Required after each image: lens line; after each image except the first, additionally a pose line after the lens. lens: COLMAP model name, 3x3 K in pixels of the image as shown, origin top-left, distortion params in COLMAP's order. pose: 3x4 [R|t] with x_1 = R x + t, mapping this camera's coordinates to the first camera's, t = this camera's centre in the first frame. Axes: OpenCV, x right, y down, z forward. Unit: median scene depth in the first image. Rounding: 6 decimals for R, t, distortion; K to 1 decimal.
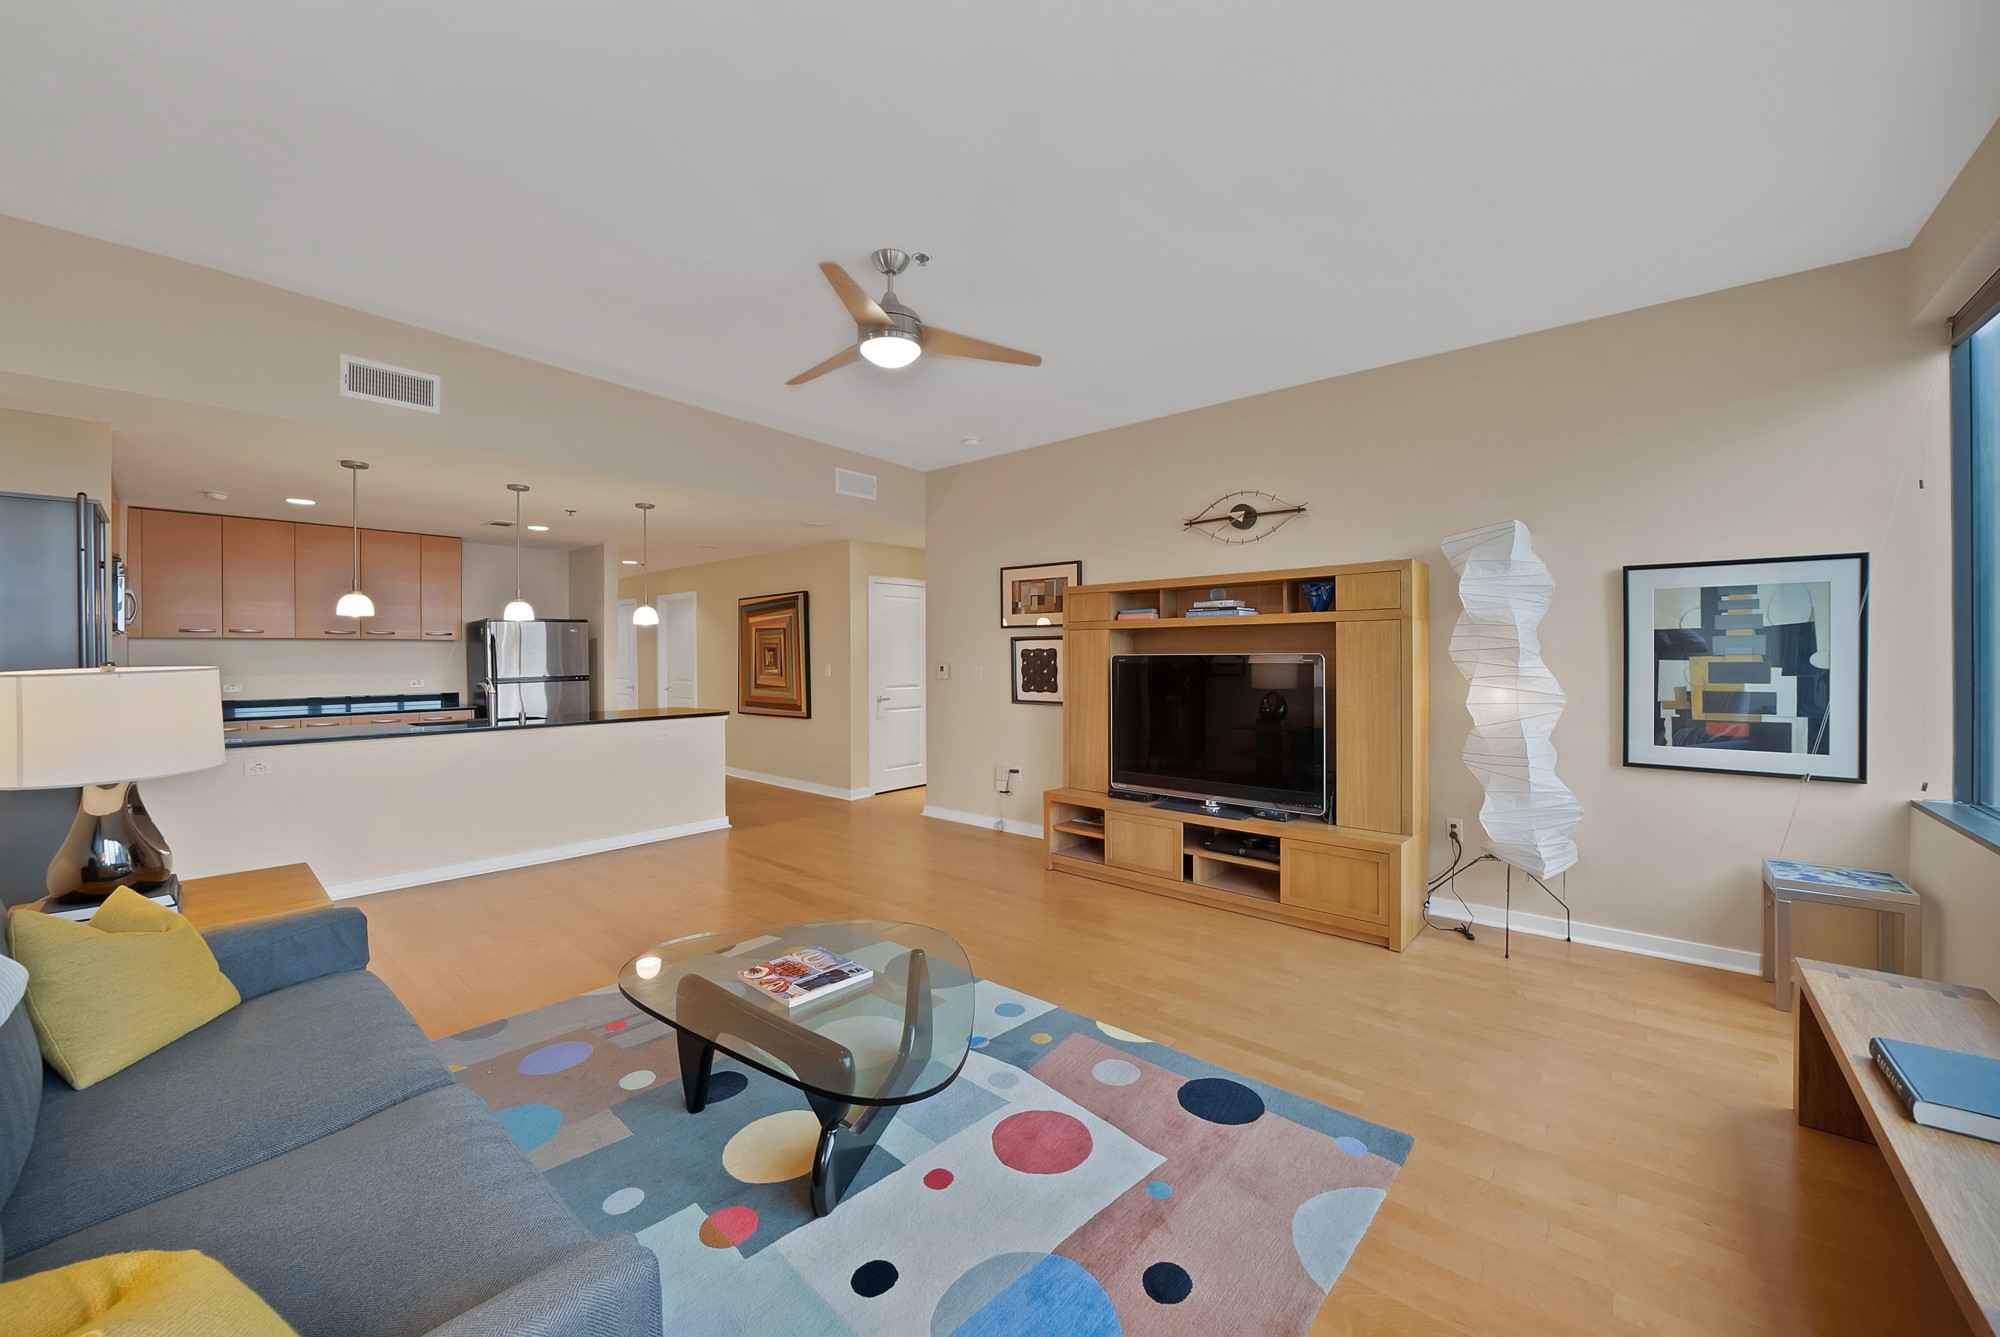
lens RADIAL K [[765.8, 0, 987.8], [0, 765.8, 658.8], [0, 0, 1]] dist [-0.019748, 0.000171]
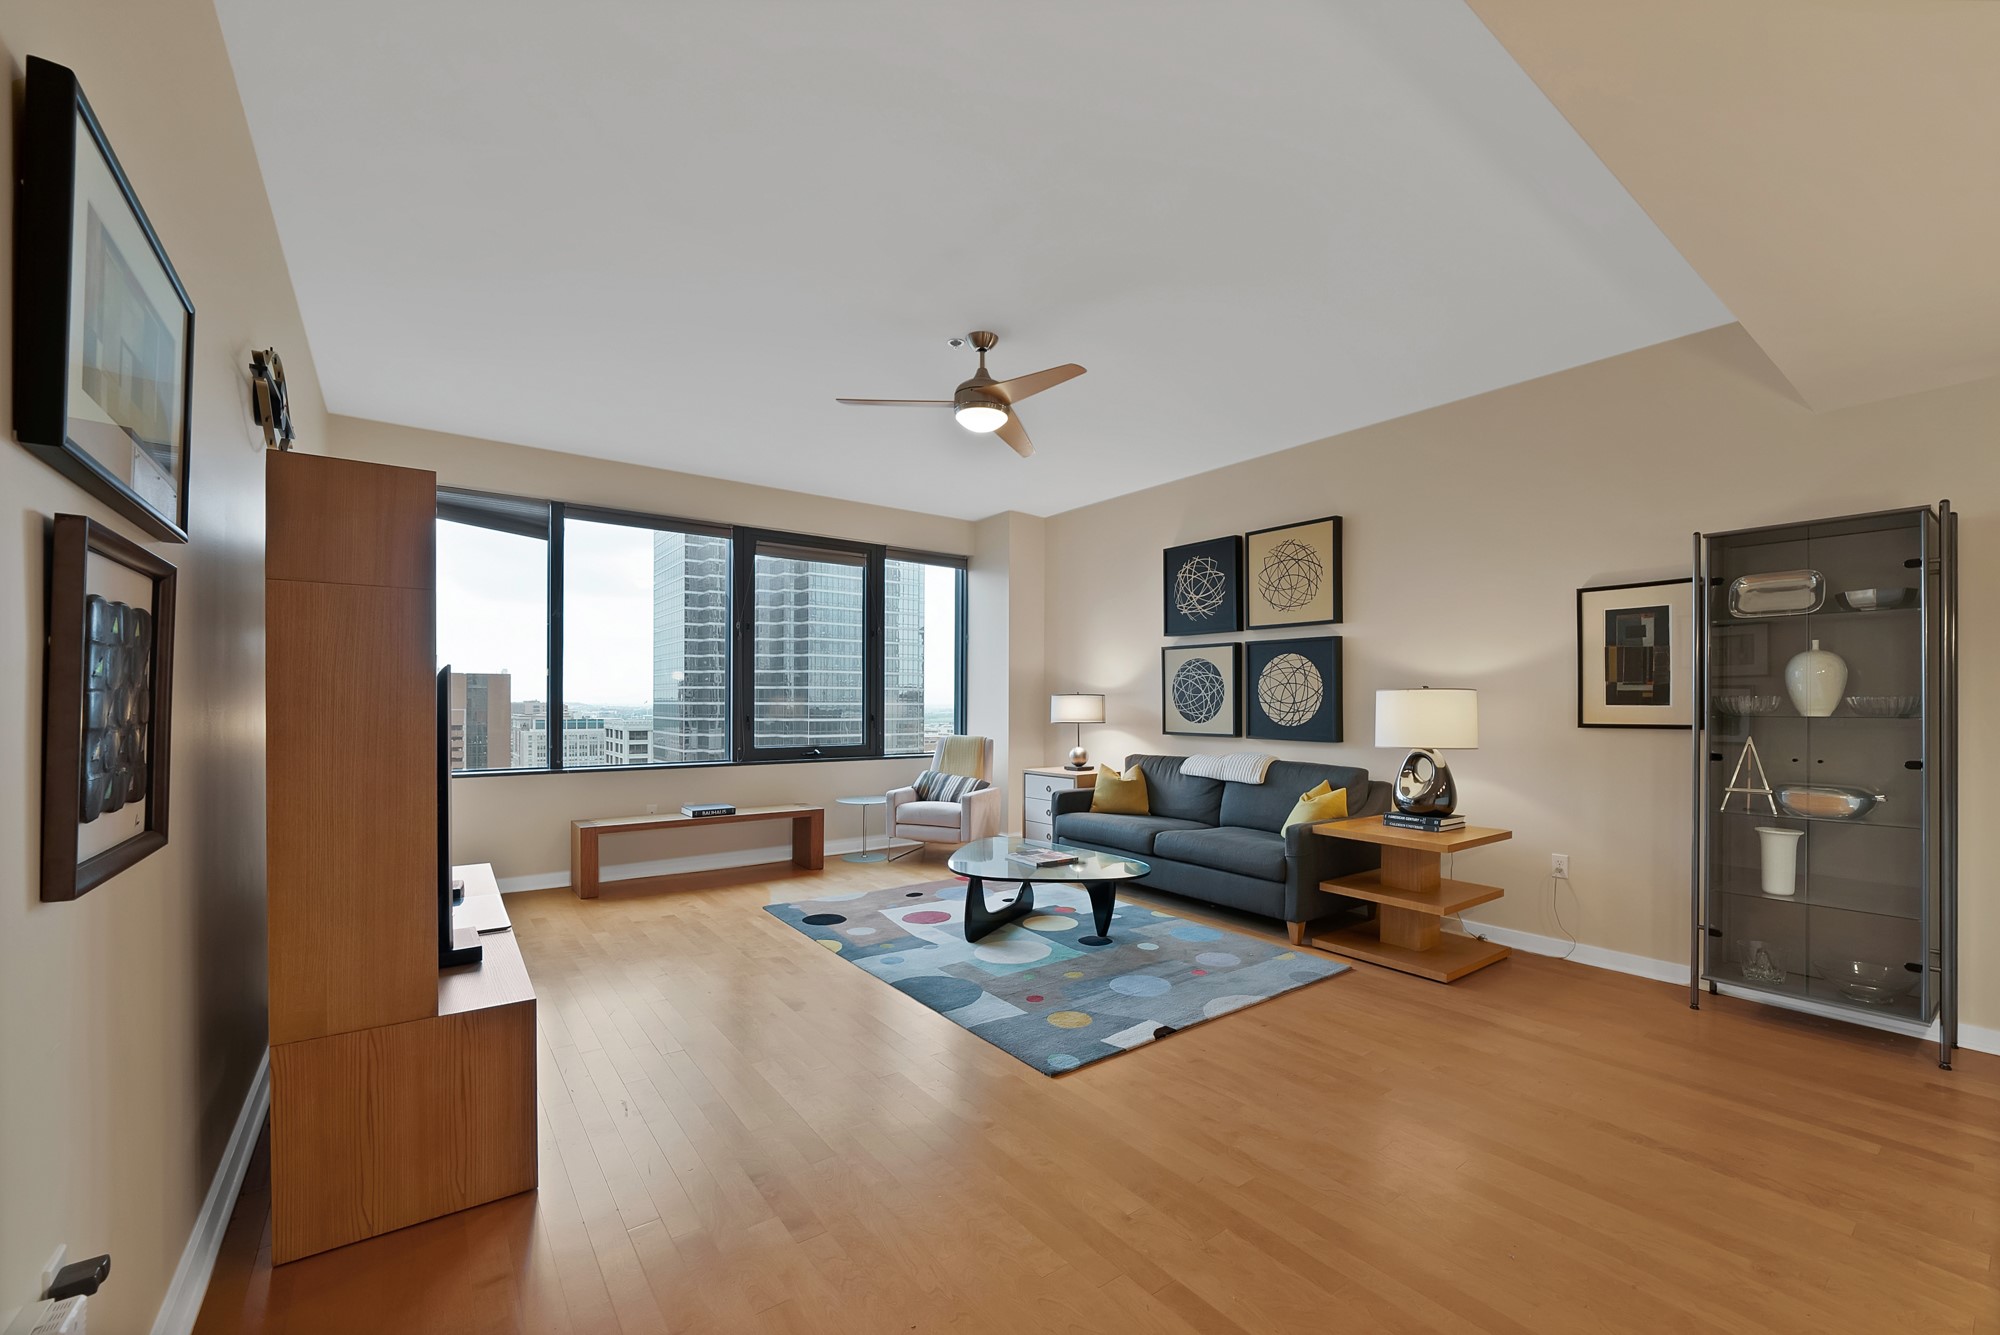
lens RADIAL K [[794.8, 0, 1006.9], [0, 794.8, 708.4], [0, 0, 1]] dist [-0.007651, 0.001240]
pose [[-0.980390, -0.000643, 0.197067, -0.188415], [0.001828, 0.999922, 0.012358, 0.011385], [-0.197059, 0.012476, -0.980312, 1.021181]]
